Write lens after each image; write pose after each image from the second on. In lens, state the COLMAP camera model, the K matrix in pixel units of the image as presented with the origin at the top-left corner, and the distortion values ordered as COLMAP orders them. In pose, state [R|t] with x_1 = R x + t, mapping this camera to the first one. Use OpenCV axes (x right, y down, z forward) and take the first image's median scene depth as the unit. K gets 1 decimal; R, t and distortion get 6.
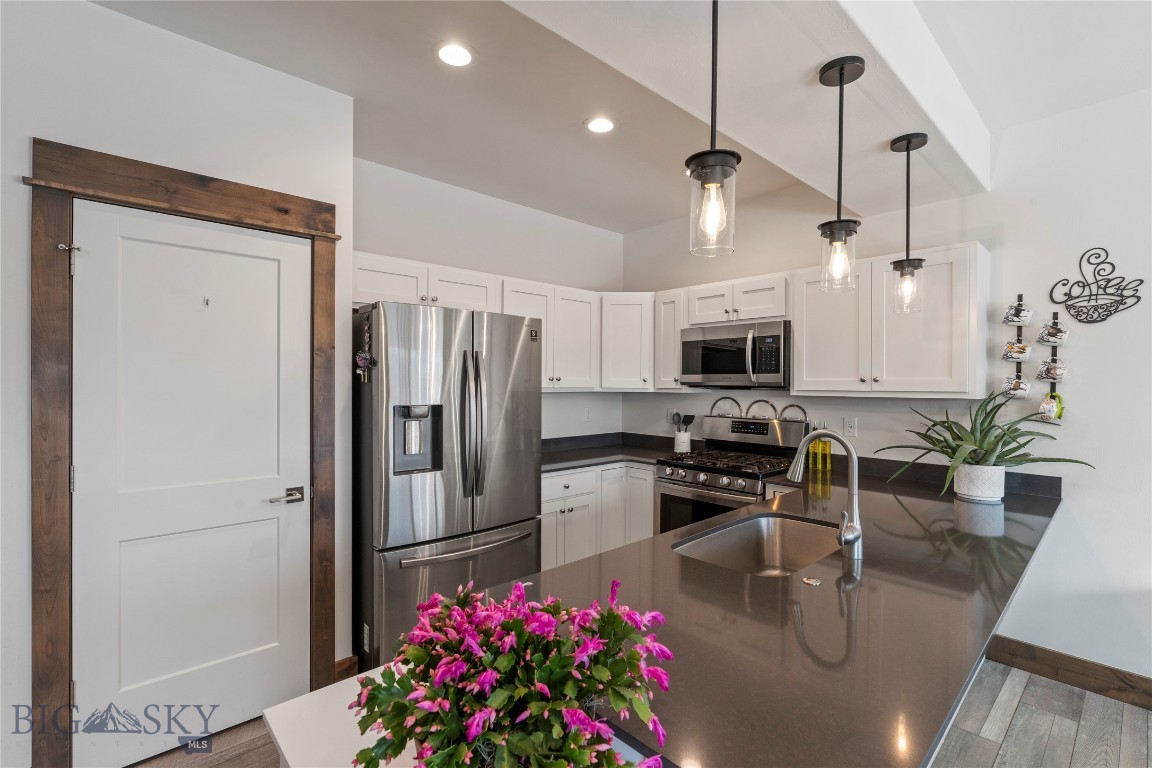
lens RADIAL K [[520.1, 0, 572.4], [0, 520.1, 384.8], [0, 0, 1]] dist [-0.009930, 0.004021]
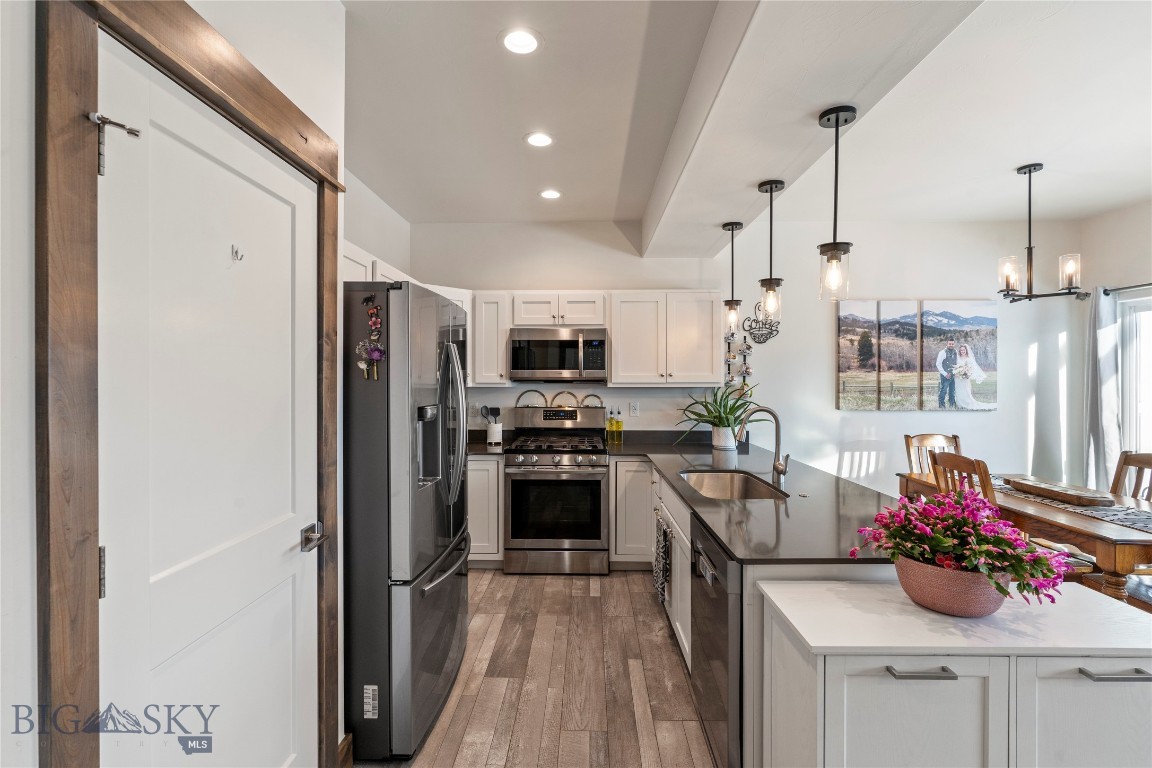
lens RADIAL K [[520.1, 0, 578.1], [0, 520.1, 379.7], [0, 0, 1]] dist [-0.009930, 0.004021]
pose [[0.686236, -0.008655, 0.727328, -0.741192], [0.007499, 0.999960, 0.004825, -0.006074], [-0.727341, 0.002143, 0.686273, 0.220930]]
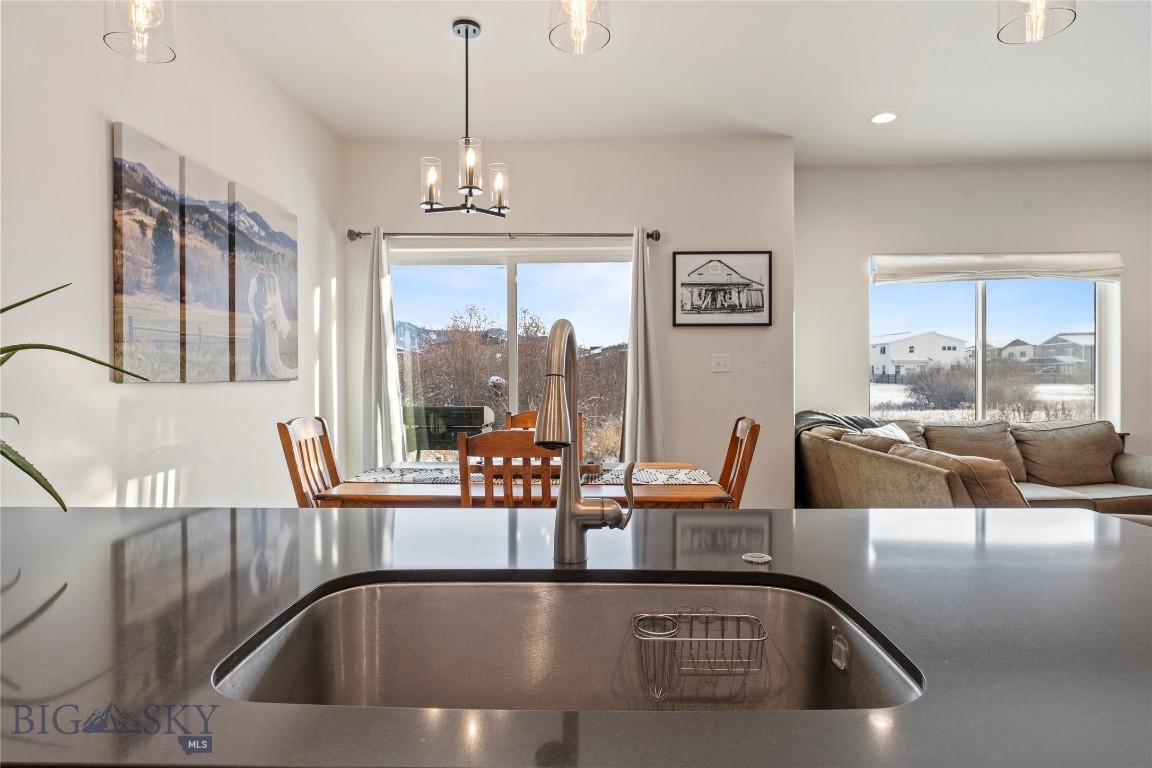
lens RADIAL K [[634.5, 0, 572.5], [0, 634.5, 380.4], [0, 0, 1]] dist [-0.001441, -0.000386]
pose [[-0.715465, -0.014157, 0.698505, 0.056895], [0.000423, 0.999786, 0.020697, 0.091123], [-0.698648, 0.015103, -0.715306, 0.996274]]
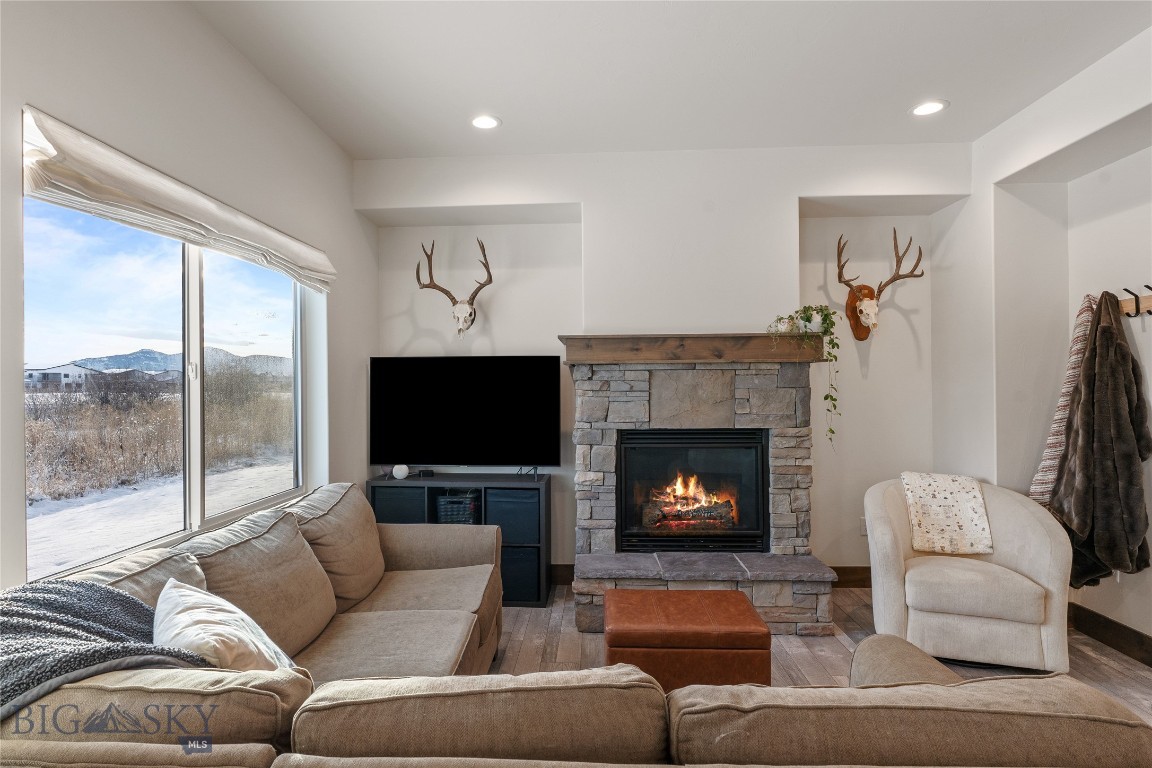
lens RADIAL K [[630.8, 0, 570.7], [0, 630.8, 386.1], [0, 0, 1]] dist [-0.012212, 0.000487]
pose [[-0.709959, -0.006235, -0.704215, 0.823157], [-0.003396, 0.999979, -0.005430, 0.050891], [0.704235, -0.001464, -0.709966, -0.134385]]
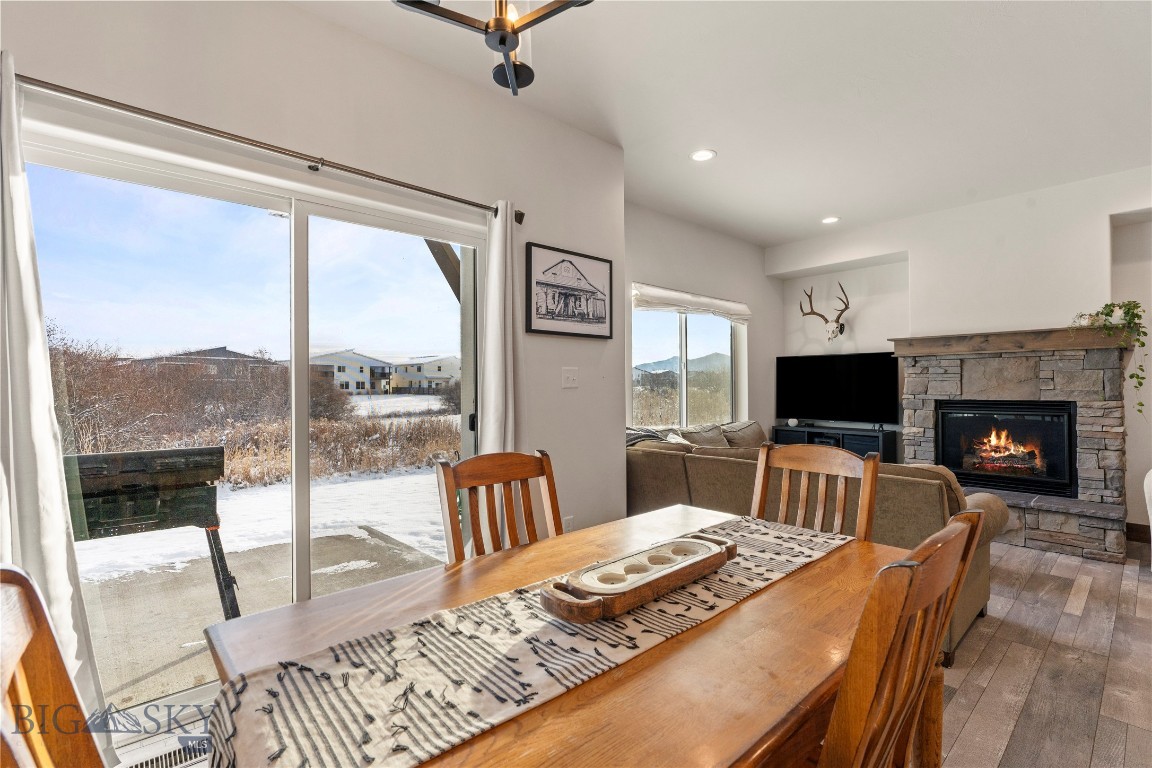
lens RADIAL K [[520.1, 0, 574.5], [0, 520.1, 379.9], [0, 0, 1]] dist [-0.009930, 0.004021]
pose [[-0.999969, -0.004298, 0.006642, 0.949901], [-0.004335, 0.999975, -0.005544, 0.092270], [-0.006618, -0.005572, -0.999963, 0.731461]]
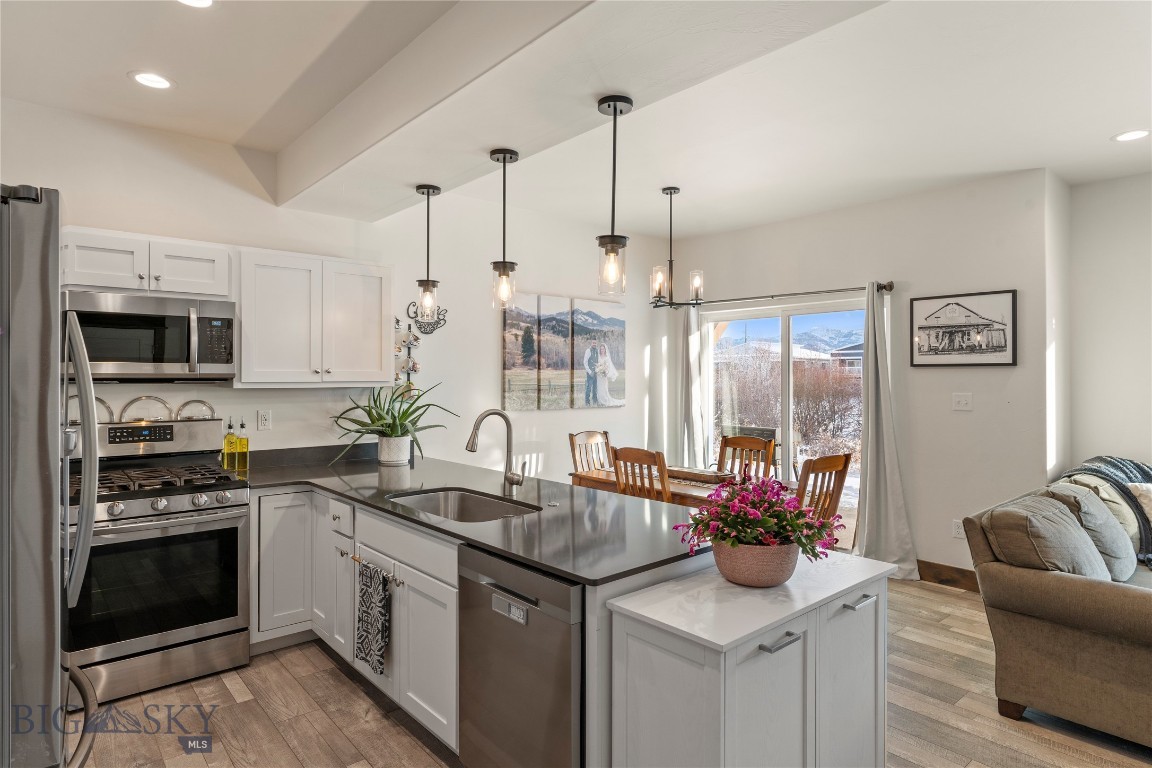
lens RADIAL K [[634.5, 0, 575.3], [0, 634.5, 374.1], [0, 0, 1]] dist [-0.001441, -0.000386]
pose [[0.023901, -0.002244, 0.999712, -0.826856], [0.003995, 0.999990, 0.002149, -0.005339], [-0.999706, 0.003942, 0.023910, 0.522575]]
